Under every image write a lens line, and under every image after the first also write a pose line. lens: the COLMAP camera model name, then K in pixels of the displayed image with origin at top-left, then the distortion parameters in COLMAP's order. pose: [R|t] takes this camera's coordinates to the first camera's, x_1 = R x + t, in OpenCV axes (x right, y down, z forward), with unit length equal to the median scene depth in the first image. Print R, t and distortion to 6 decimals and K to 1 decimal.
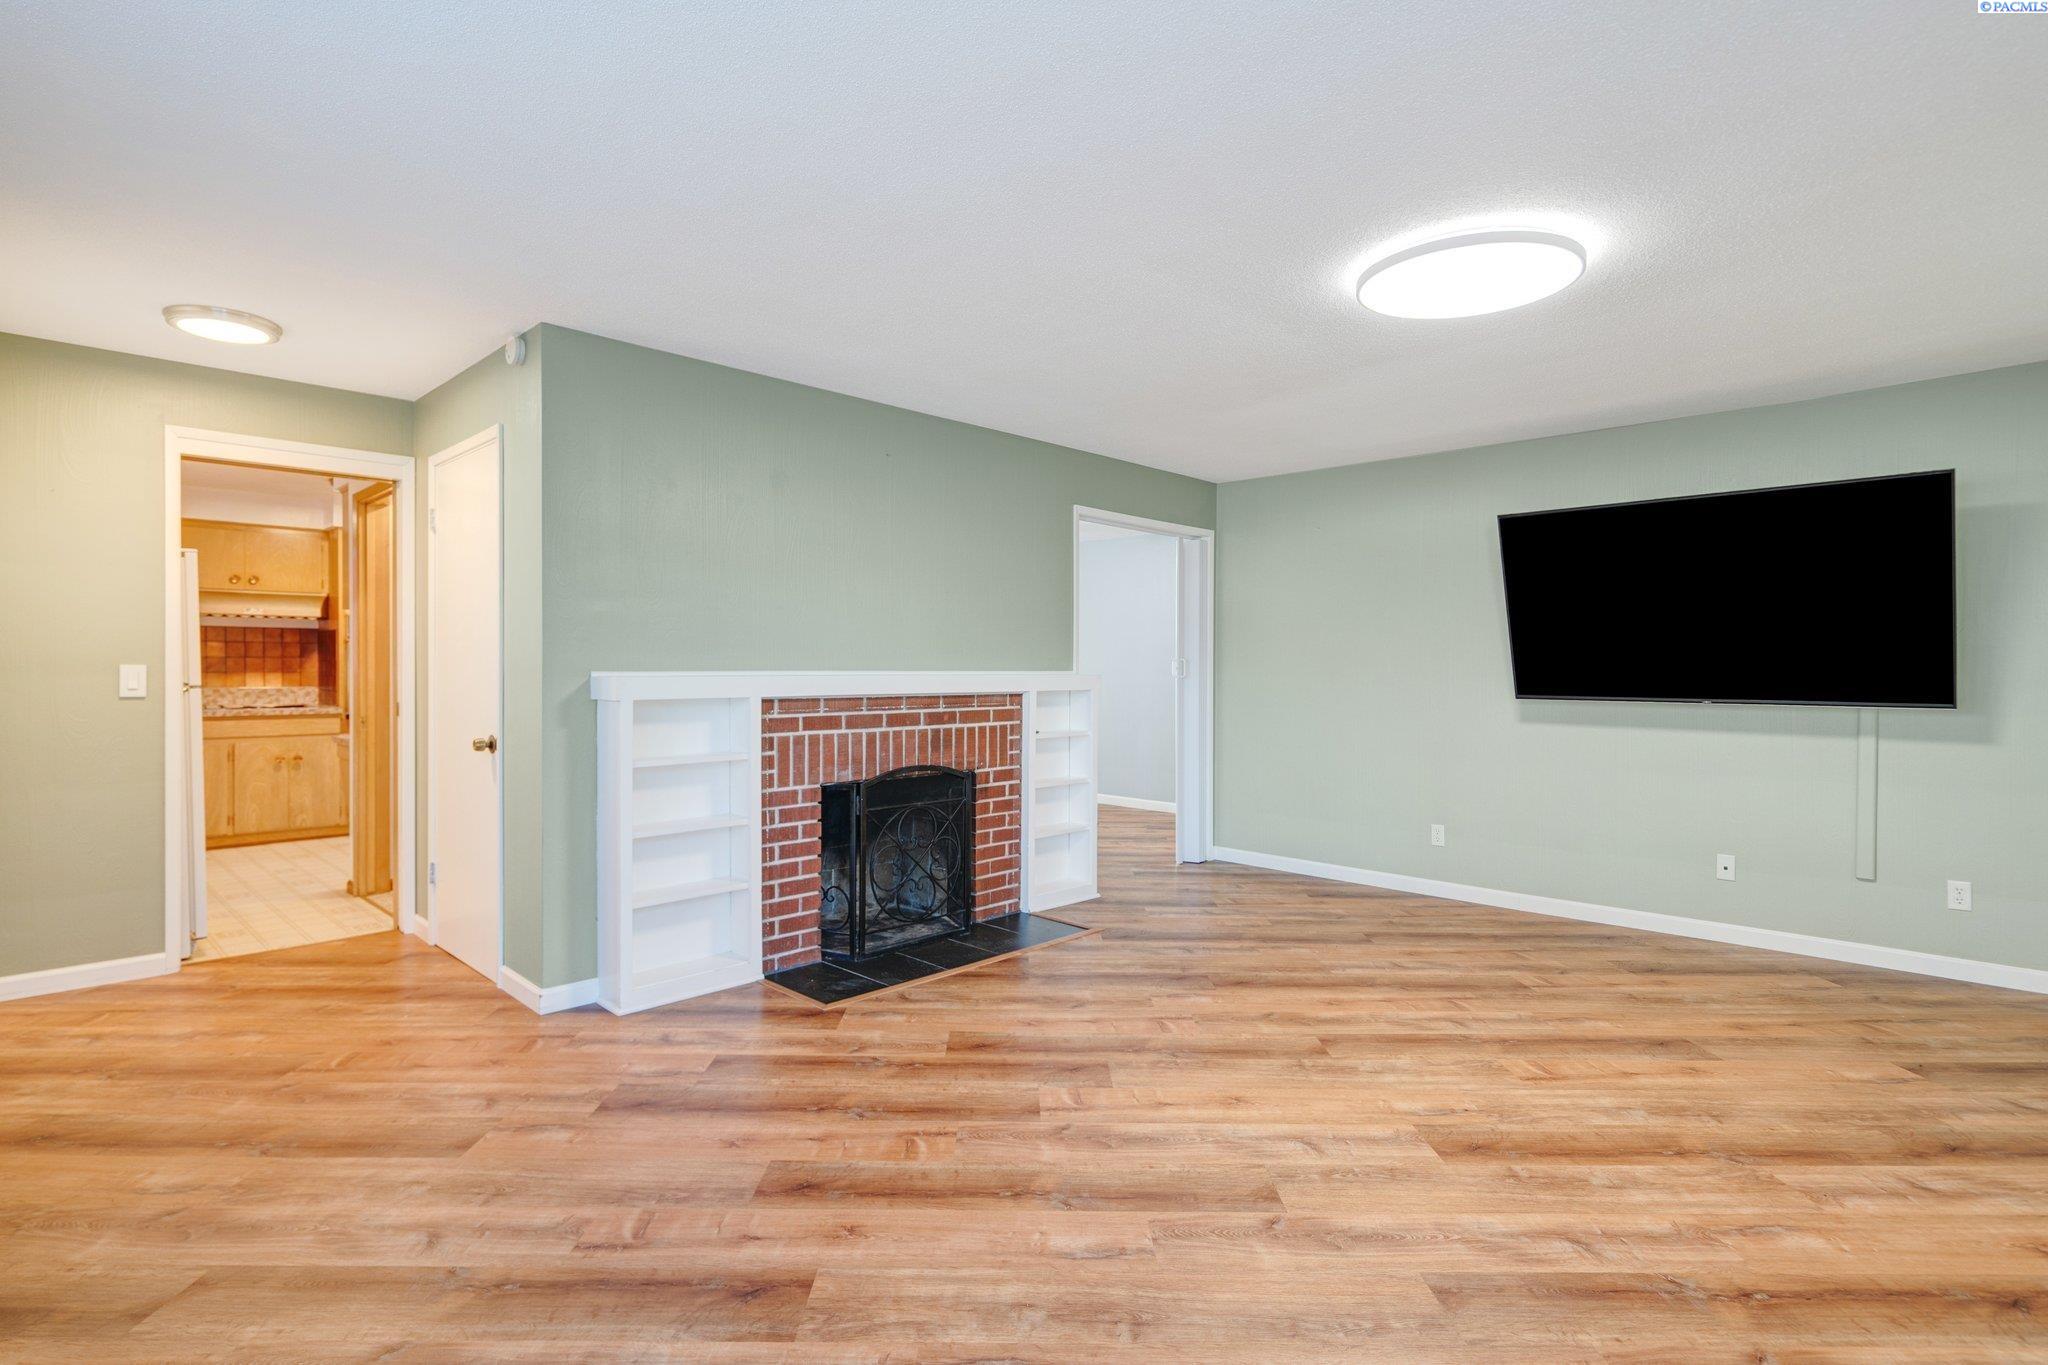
lens RADIAL K [[1003.5, 0, 1018.6], [0, 1003.5, 676.9], [0, 0, 1]] dist [0.002628, 0.000267]
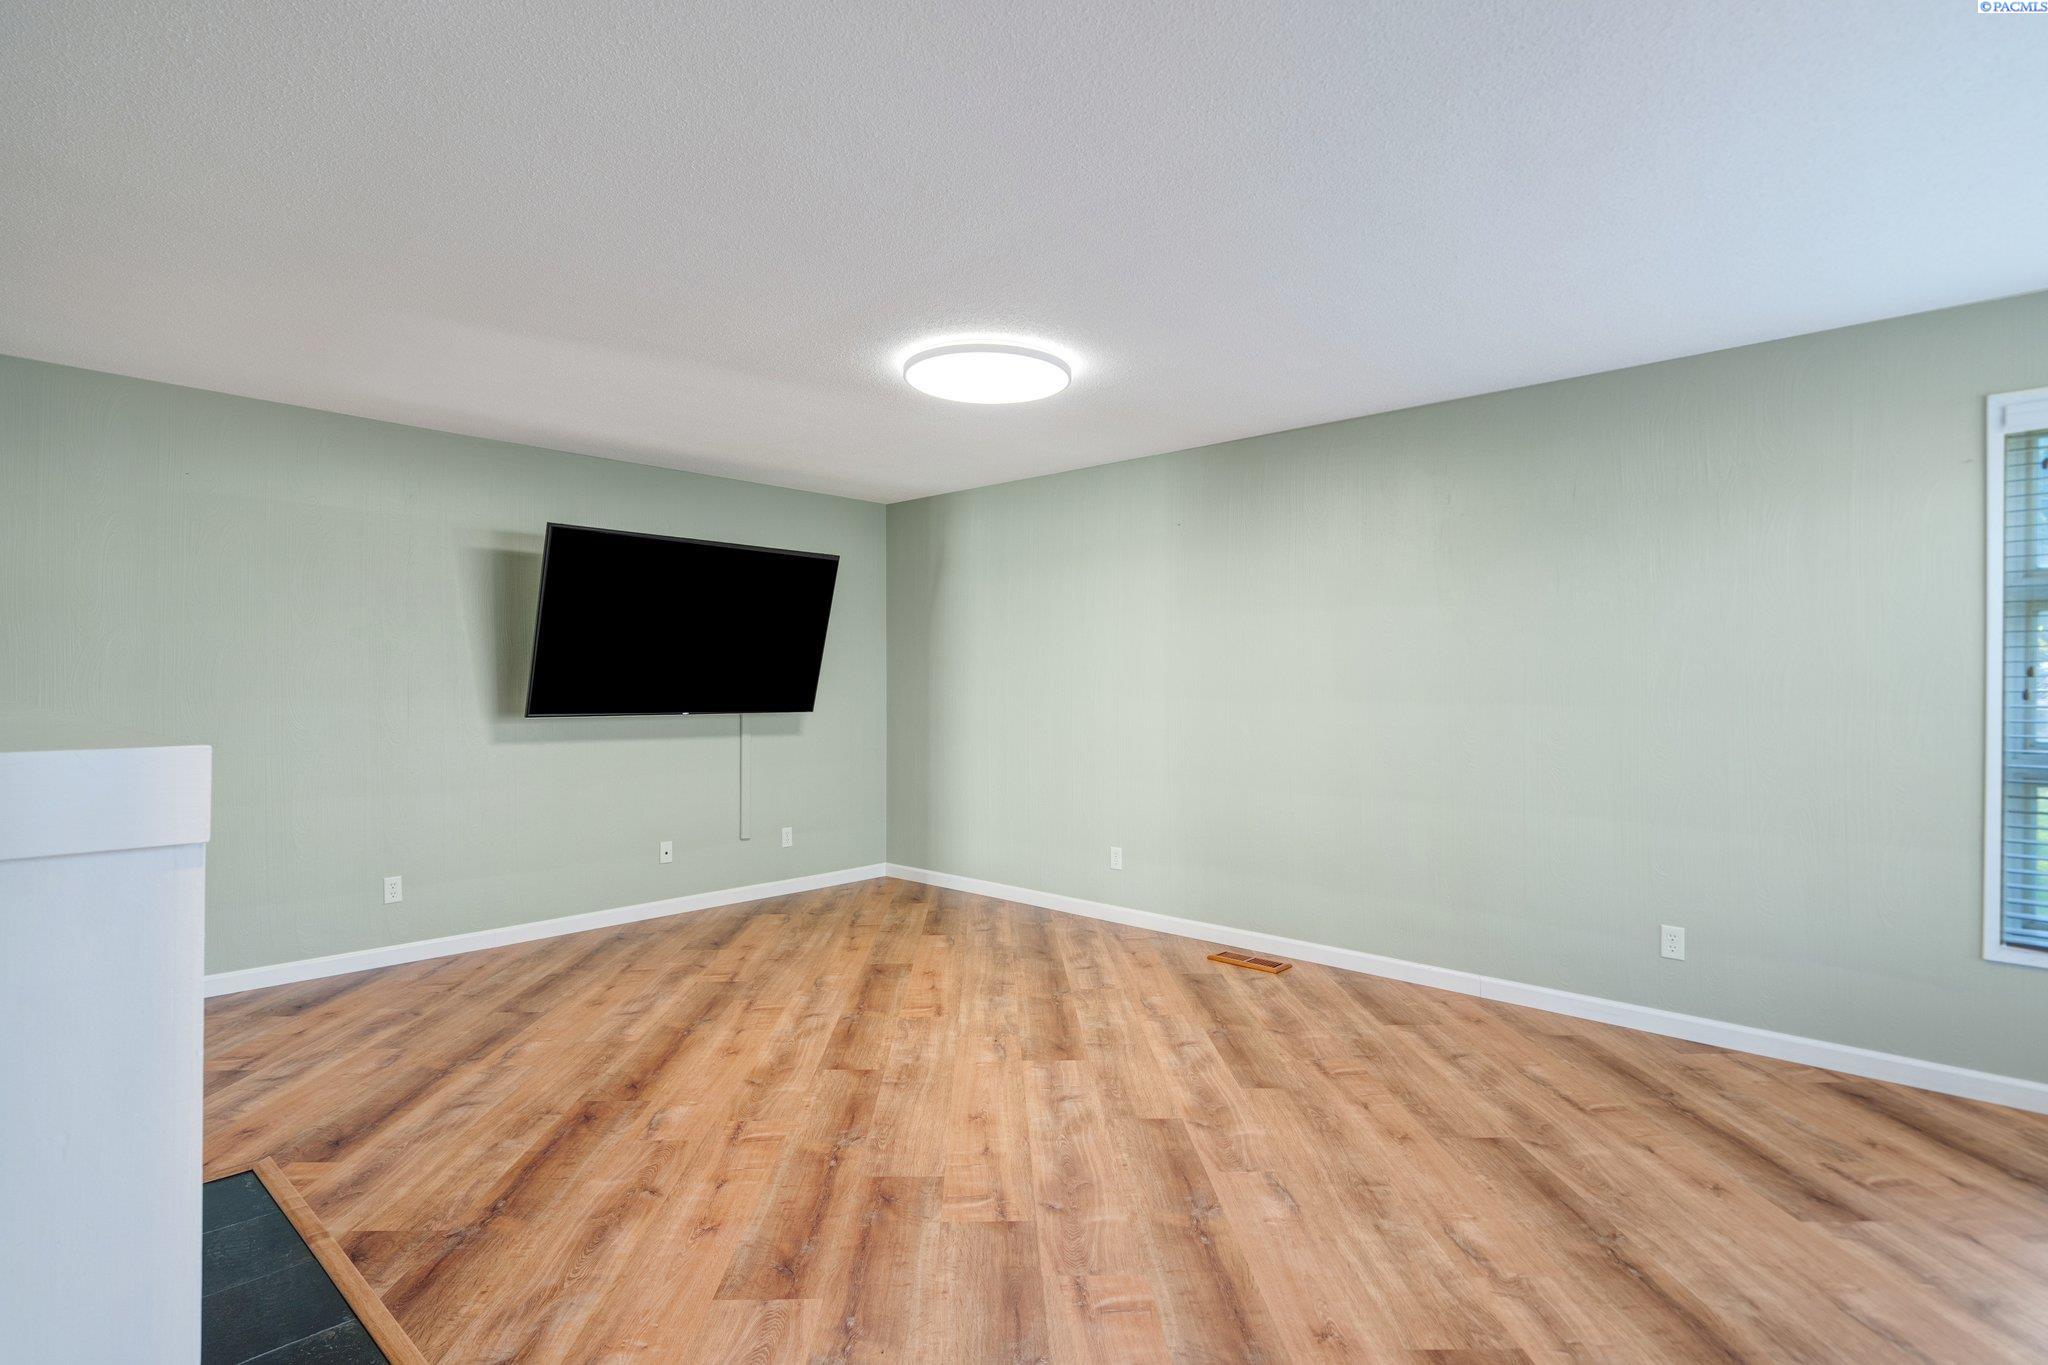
lens RADIAL K [[1003.5, 0, 1014.3], [0, 1003.5, 684.2], [0, 0, 1]] dist [0.002628, 0.000267]
pose [[-0.023400, -0.002968, 0.999722, -0.556367], [0.005909, 0.999978, 0.003107, -0.012823], [-0.999709, 0.005980, -0.023382, 0.689755]]
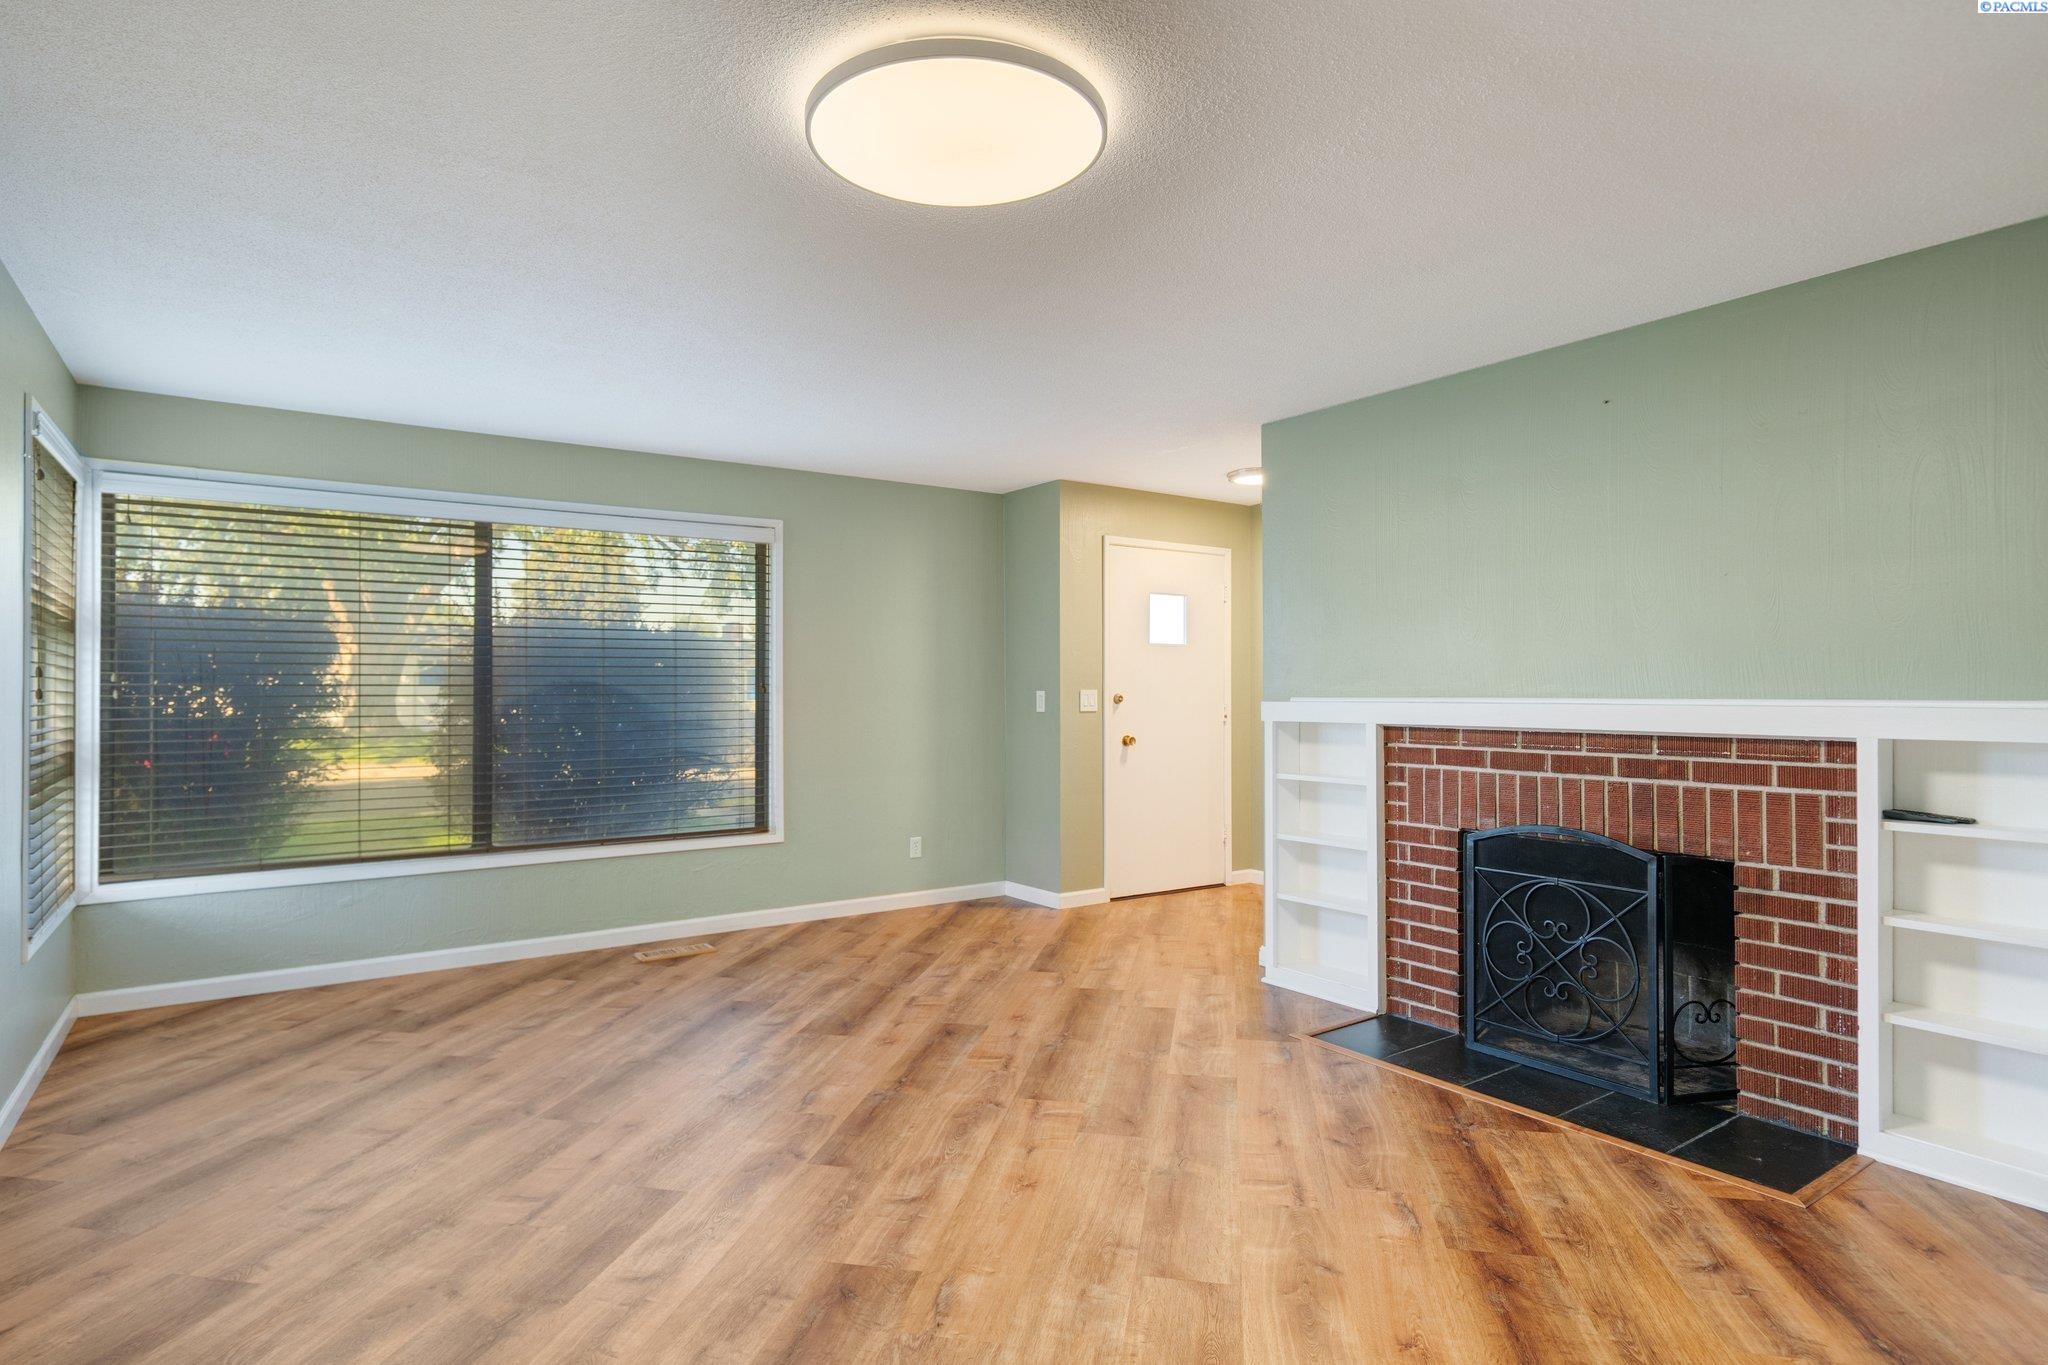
lens RADIAL K [[1090.4, 0, 1027.6], [0, 1090.4, 681.5], [0, 0, 1]] dist [0.001121, 0.001099]
pose [[-0.182995, -0.012812, -0.983030, 0.815324], [-0.010005, 0.999888, -0.011170, -0.006025], [0.983063, 0.007791, -0.183102, 0.822149]]
